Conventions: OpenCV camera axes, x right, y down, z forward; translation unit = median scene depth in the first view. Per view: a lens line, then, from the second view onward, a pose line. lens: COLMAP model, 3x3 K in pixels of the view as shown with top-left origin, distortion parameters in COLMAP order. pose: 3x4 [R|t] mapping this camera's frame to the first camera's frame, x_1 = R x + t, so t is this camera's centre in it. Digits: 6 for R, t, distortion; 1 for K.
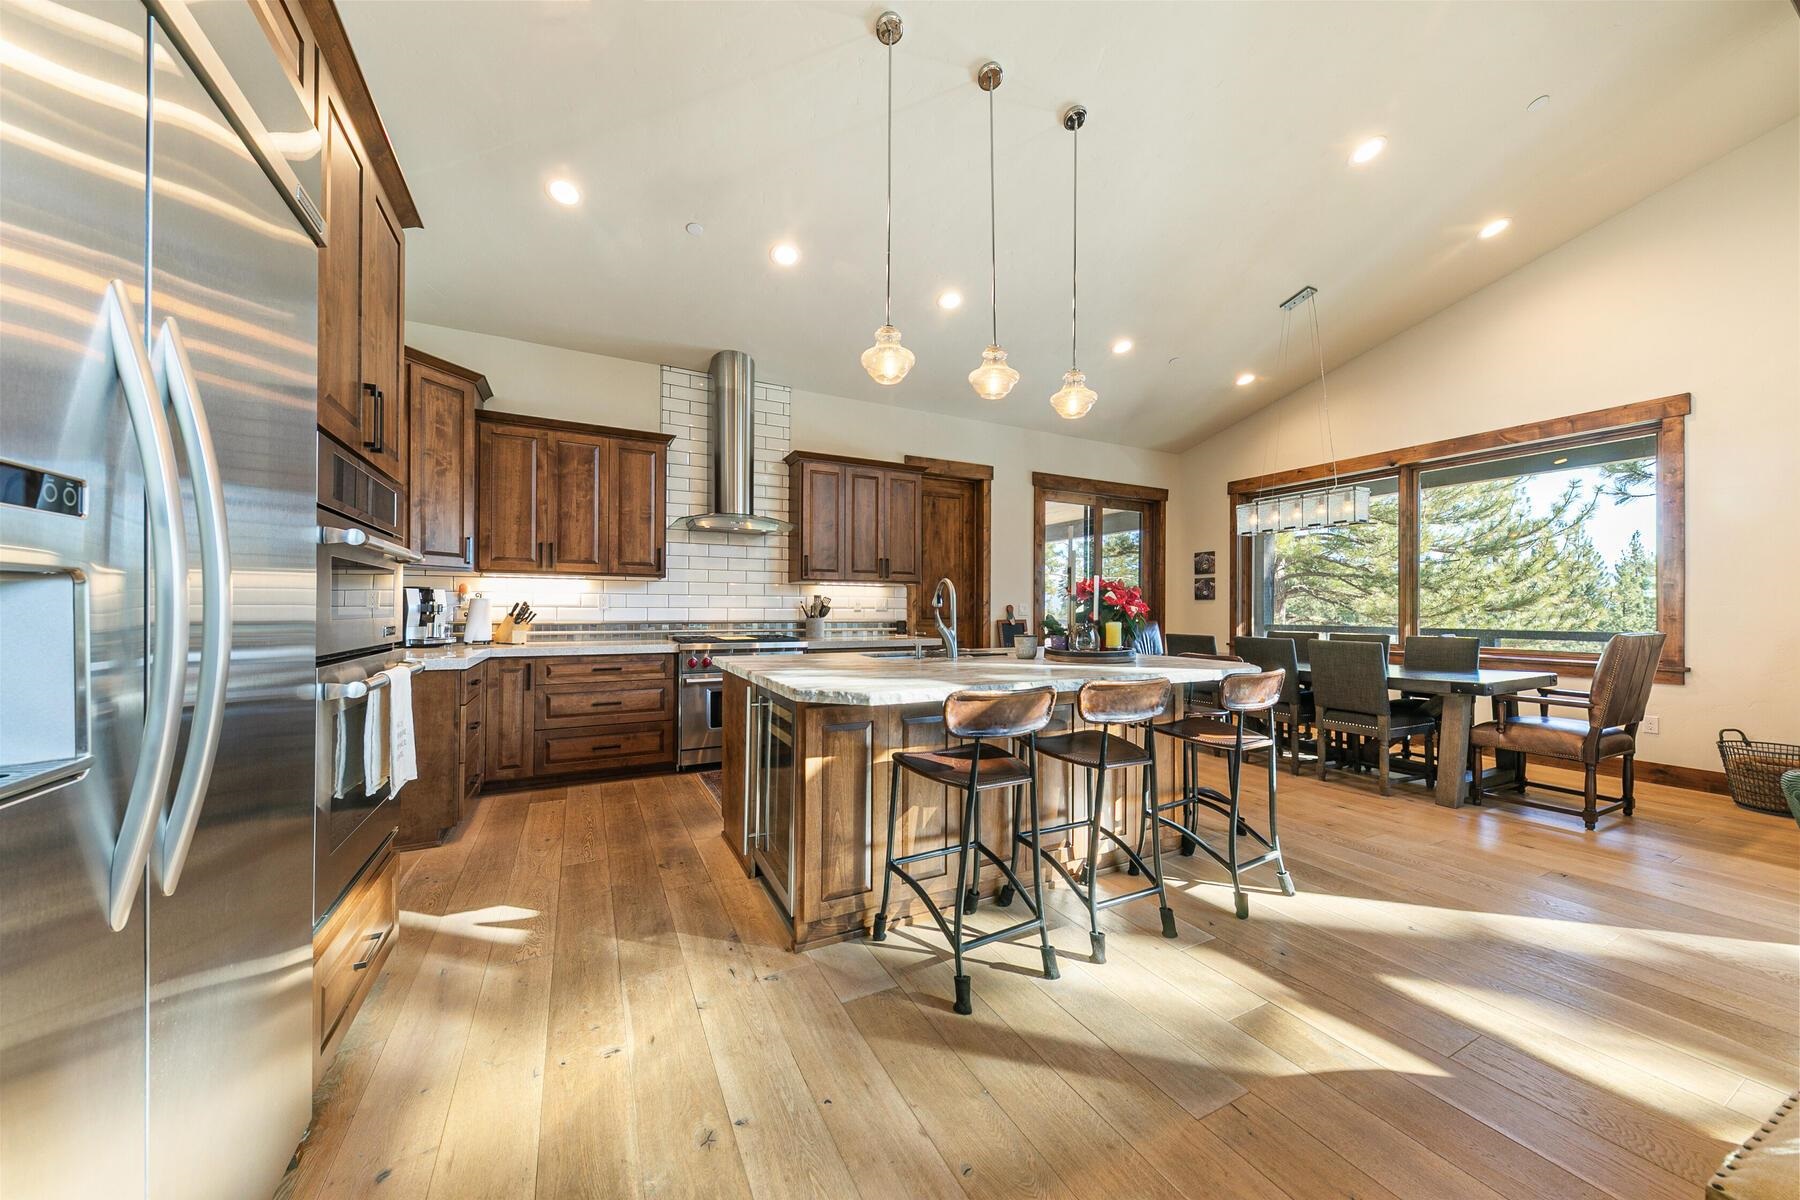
lens RADIAL K [[632.3, 0, 902.1], [0, 632.3, 608.2], [0, 0, 1]] dist [-0.000091, -0.000057]
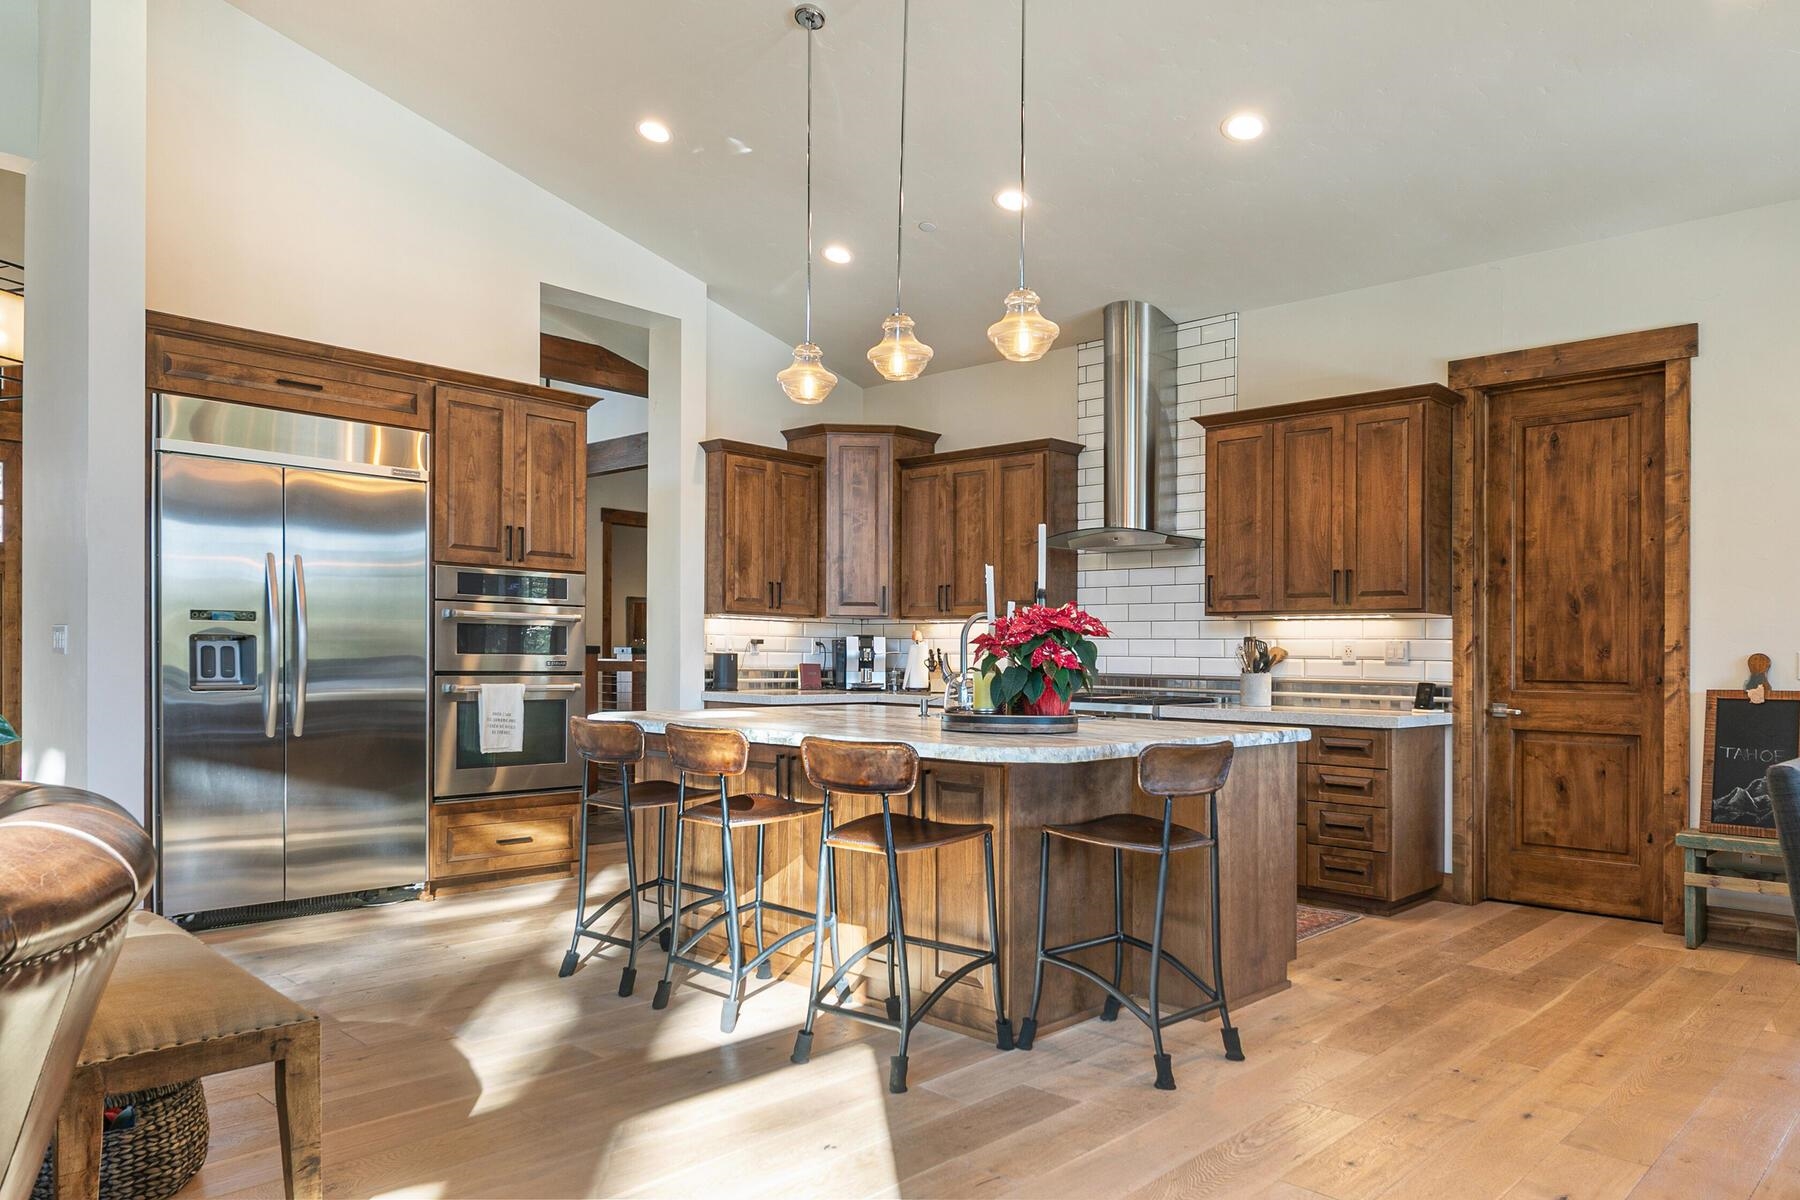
lens RADIAL K [[1190.9, 0, 901.9], [0, 1190.9, 656.9], [0, 0, 1]] dist [-0.002502, -0.000983]
pose [[0.326737, 0.001176, -0.945114, 1.010144], [-0.010235, 0.999945, -0.002294, 0.006417], [0.945060, 0.010423, 0.326731, 0.344340]]
